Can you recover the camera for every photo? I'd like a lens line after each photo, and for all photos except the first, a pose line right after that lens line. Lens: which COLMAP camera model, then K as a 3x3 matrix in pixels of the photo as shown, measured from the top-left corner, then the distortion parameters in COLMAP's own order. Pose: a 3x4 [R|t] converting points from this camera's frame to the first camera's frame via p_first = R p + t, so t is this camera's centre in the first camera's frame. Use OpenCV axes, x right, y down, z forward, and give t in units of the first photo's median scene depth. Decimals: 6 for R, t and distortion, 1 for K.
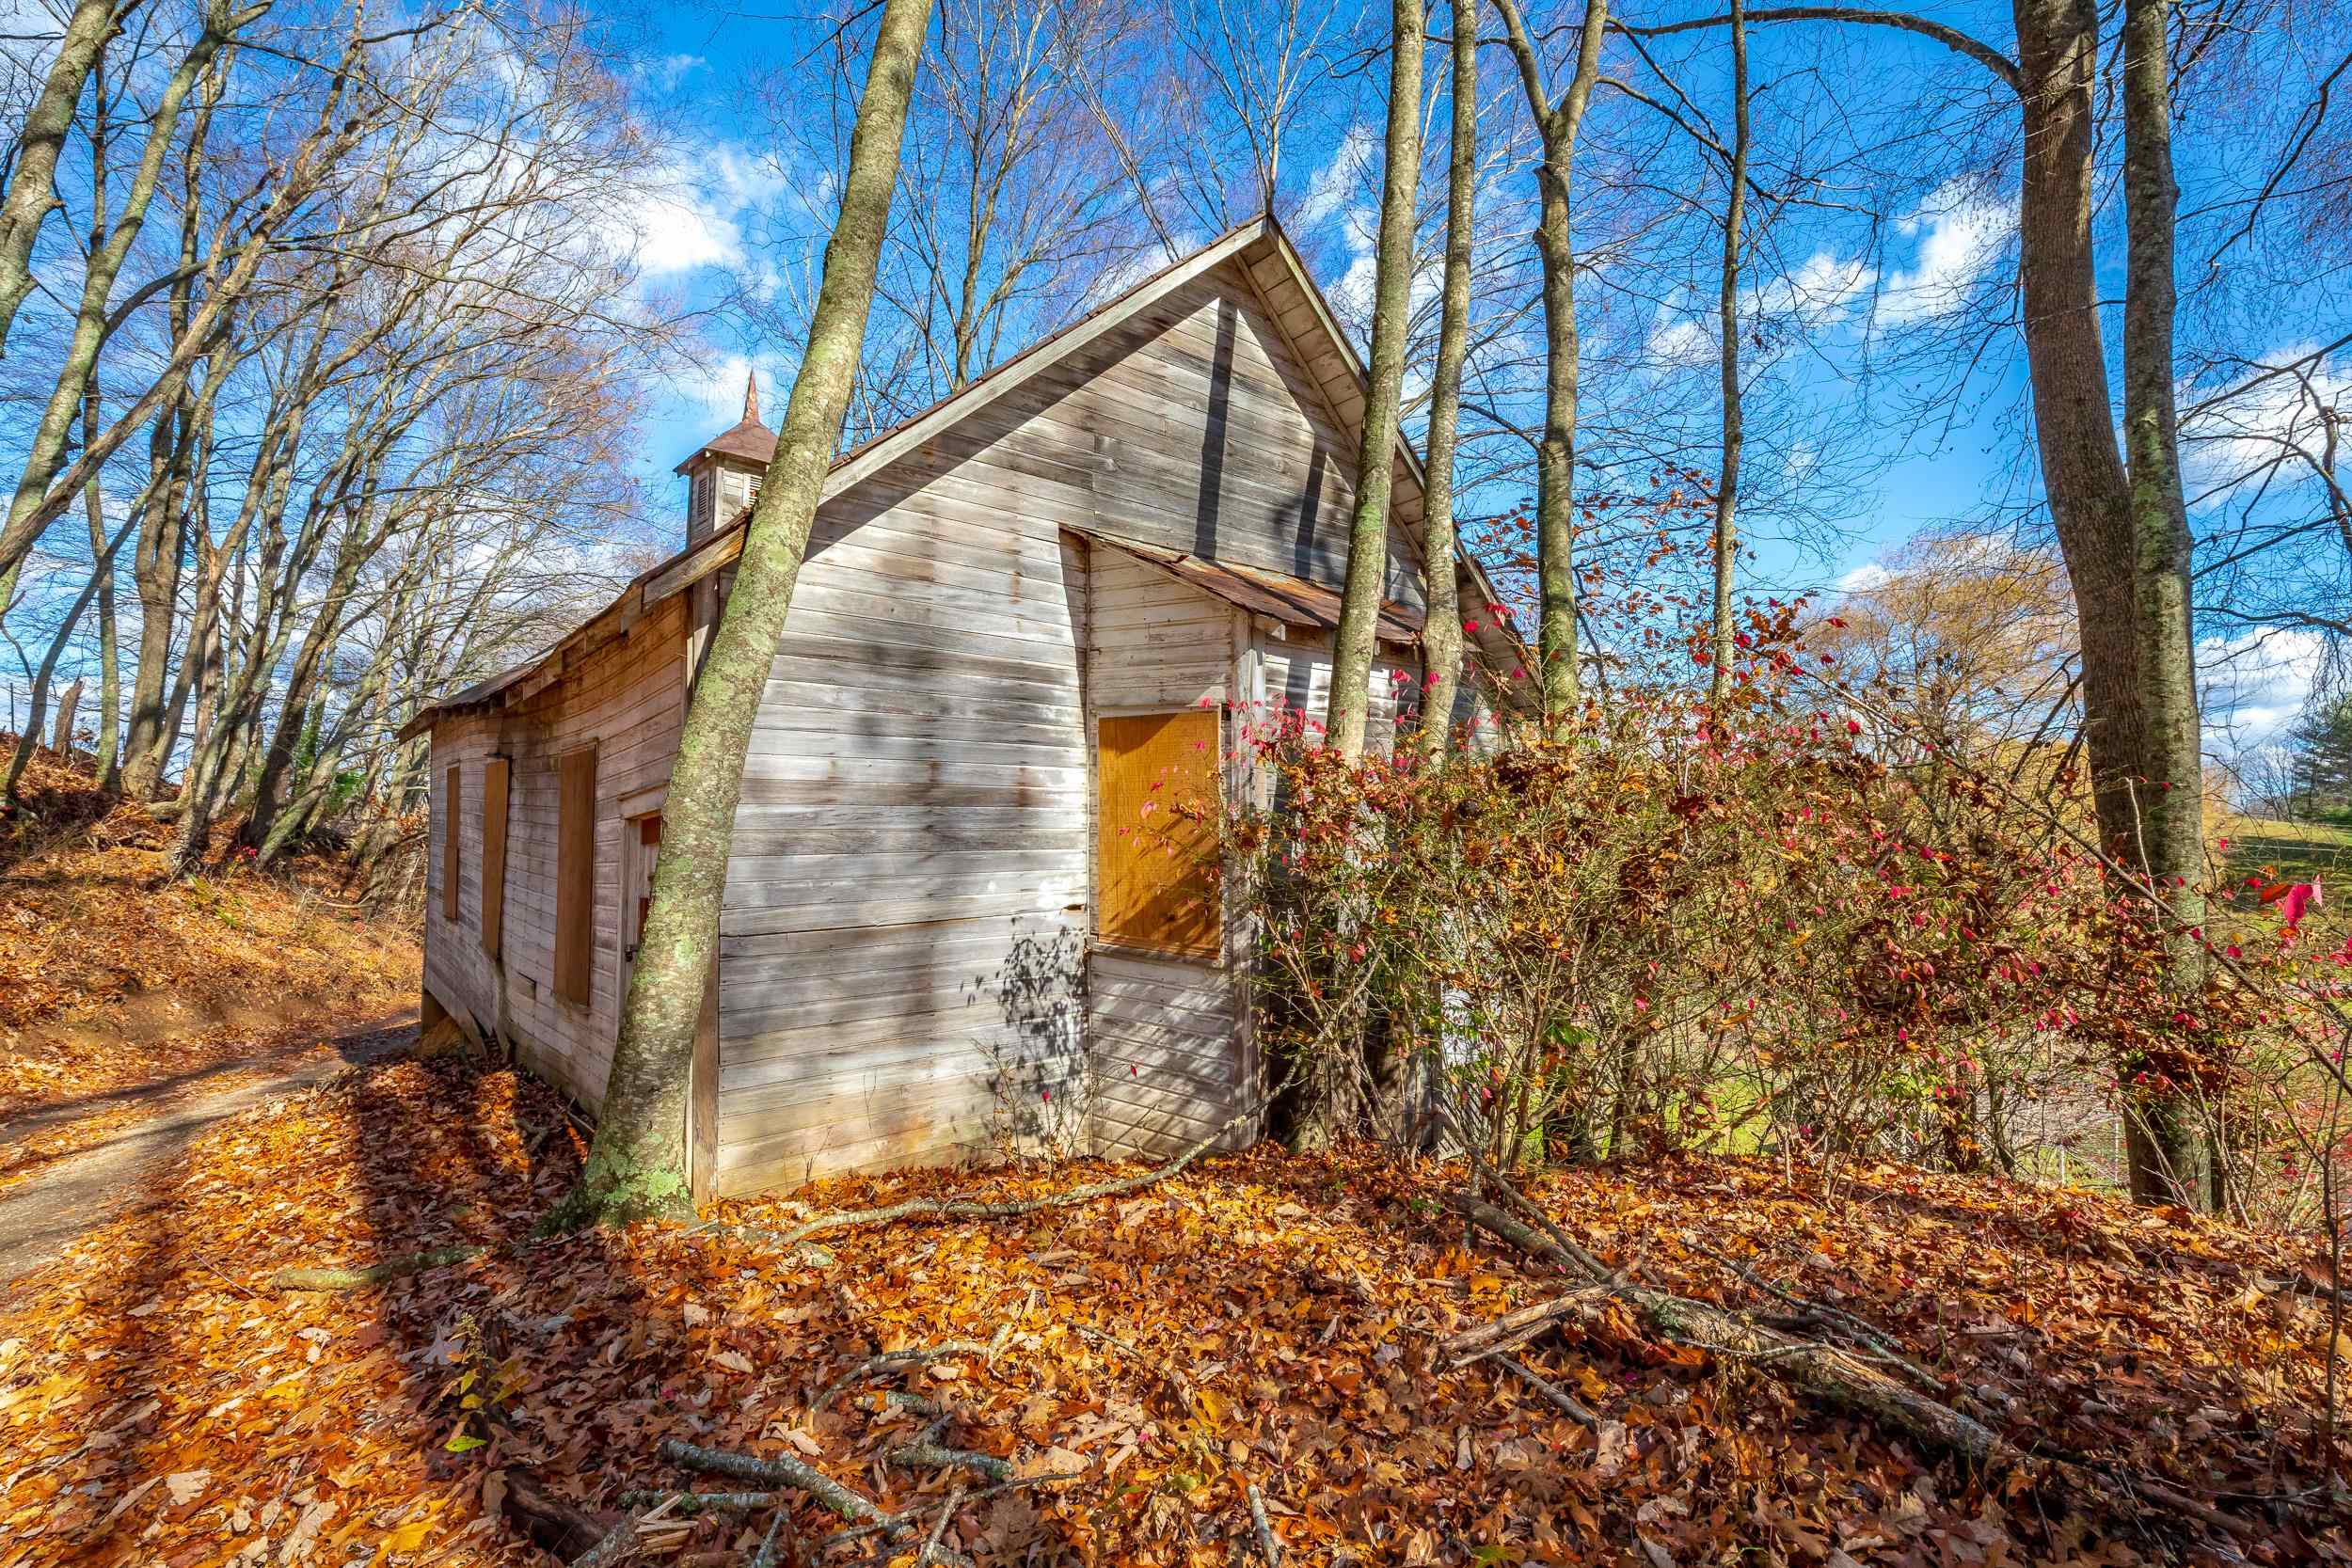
lens RADIAL K [[1055.0, 0, 1178.3], [0, 1055.0, 782.0], [0, 0, 1]] dist [0.006495, -0.002275]
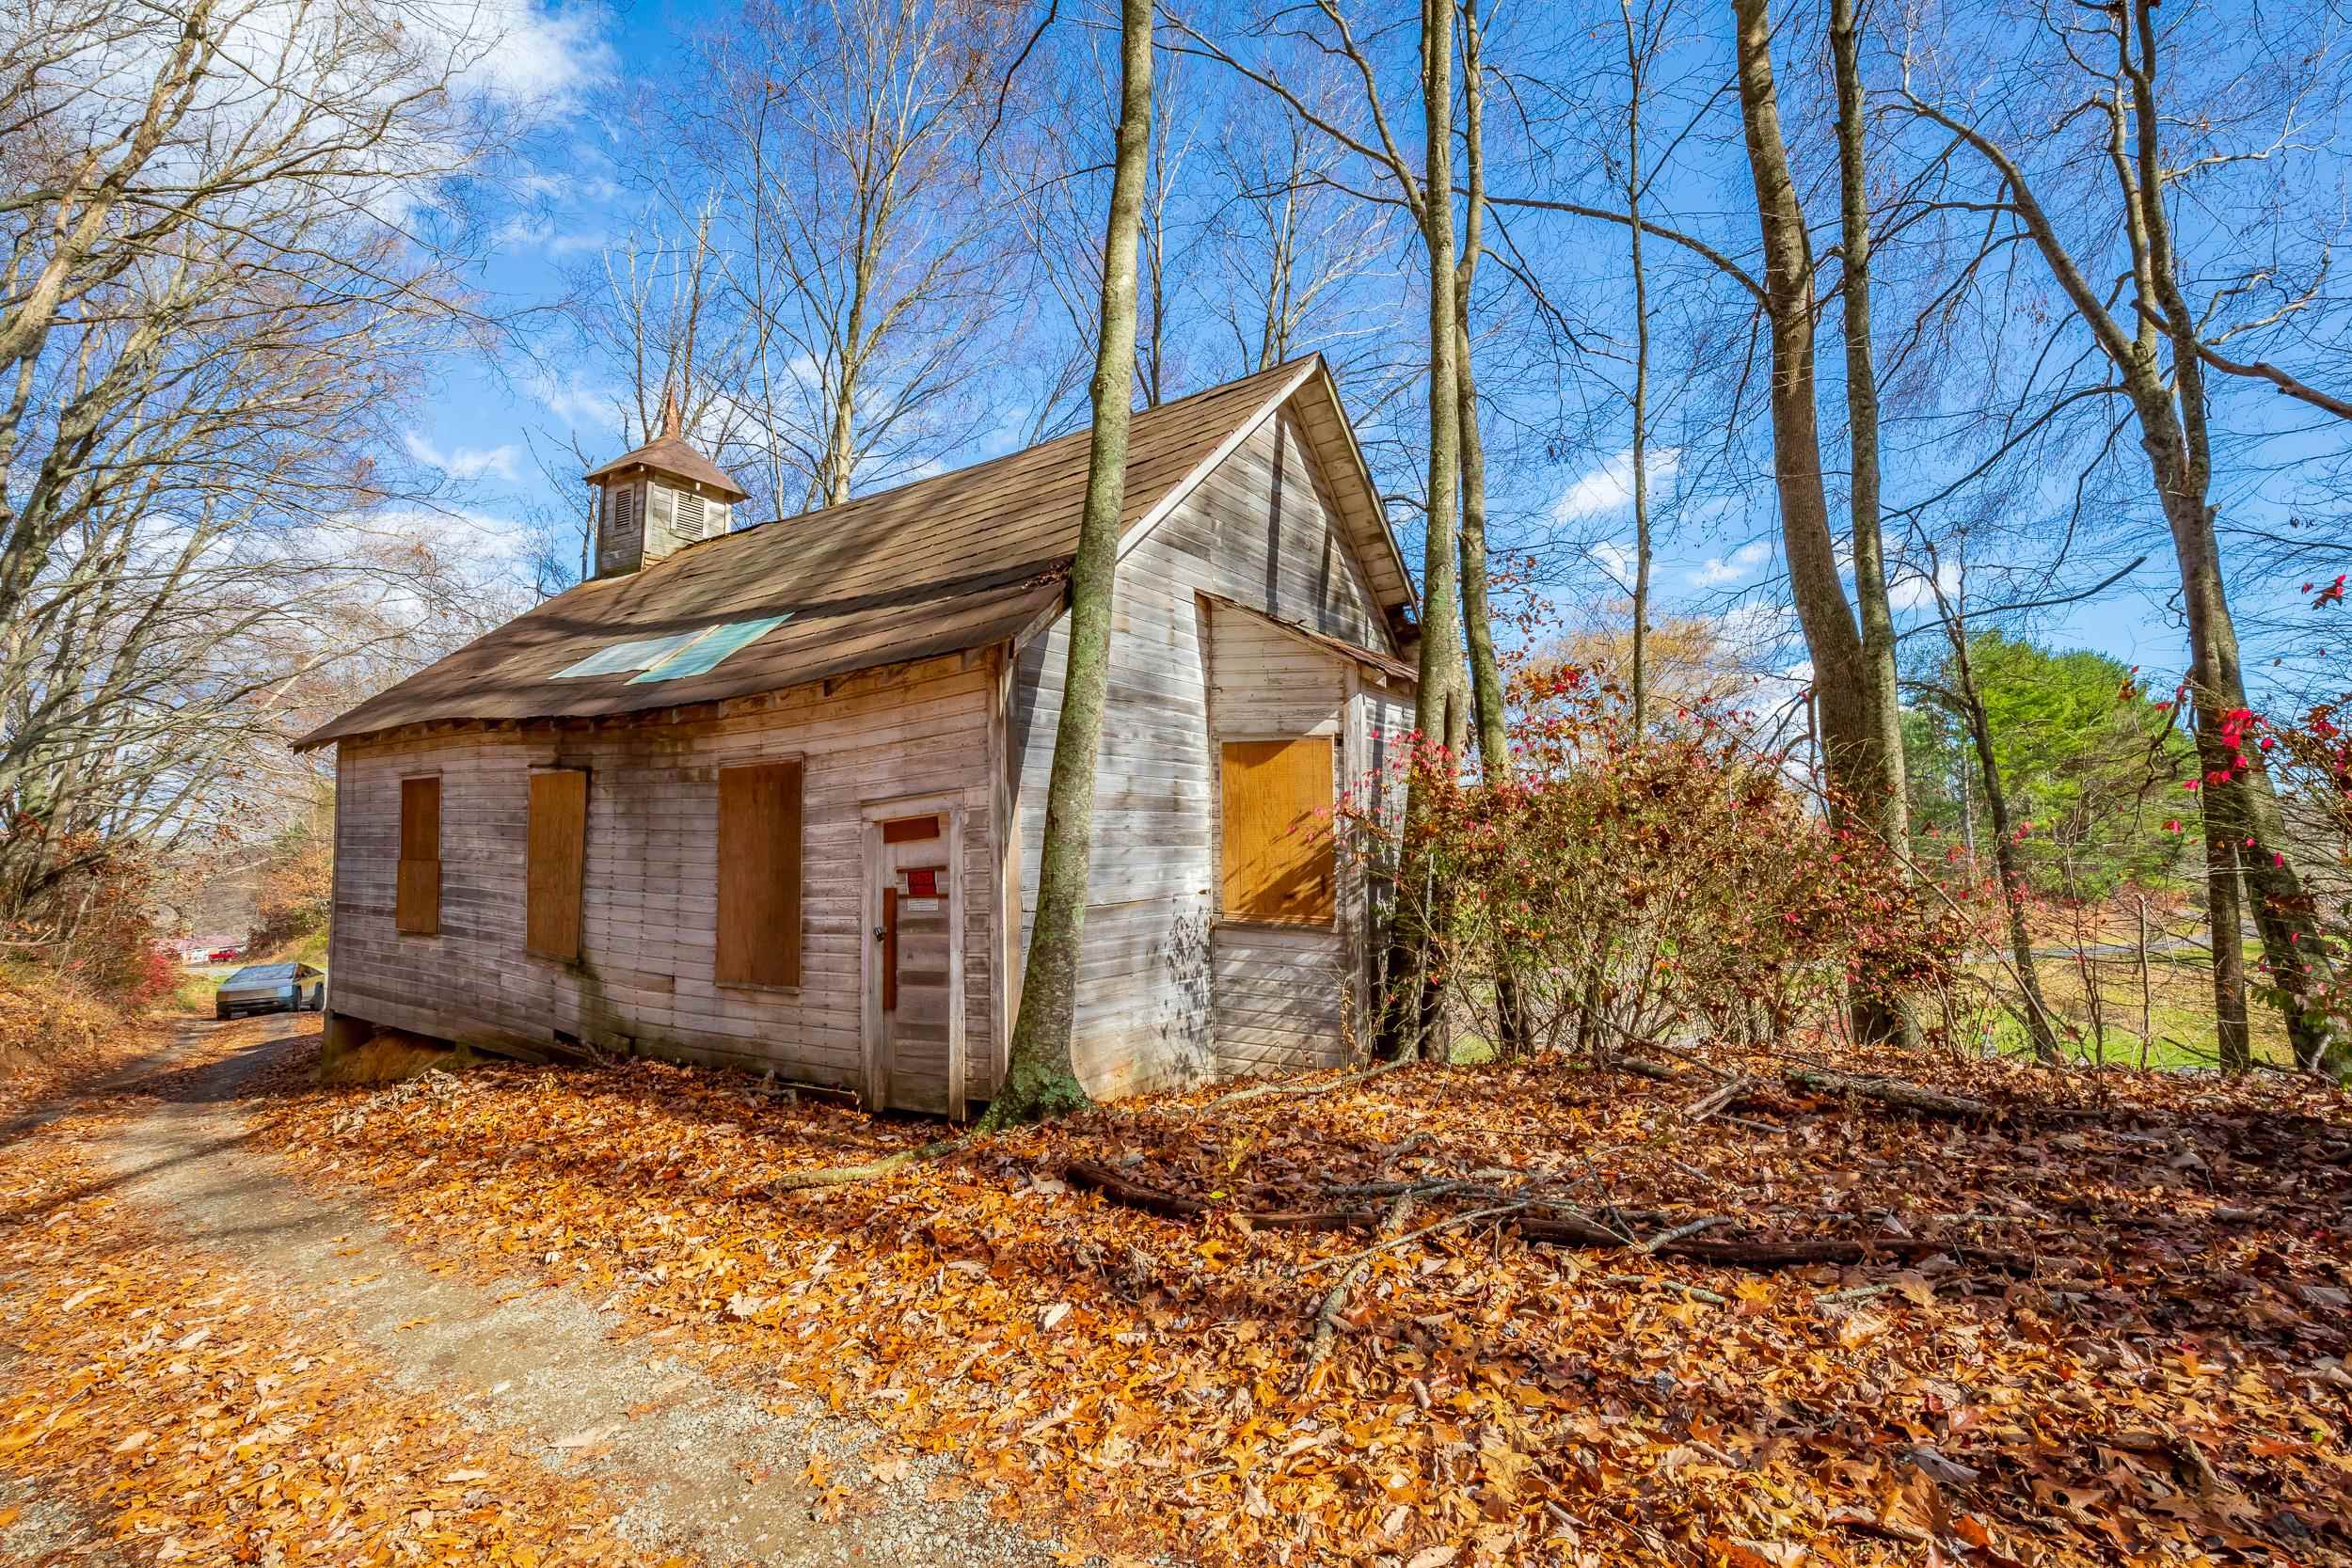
lens RADIAL K [[1055.0, 0, 1184.5], [0, 1055.0, 783.3], [0, 0, 1]] dist [0.006495, -0.002275]
pose [[0.965003, 0.004606, 0.262200, -0.456490], [-0.000476, 0.999875, -0.015814, 0.009087], [-0.262240, 0.015136, 0.964884, -0.216828]]
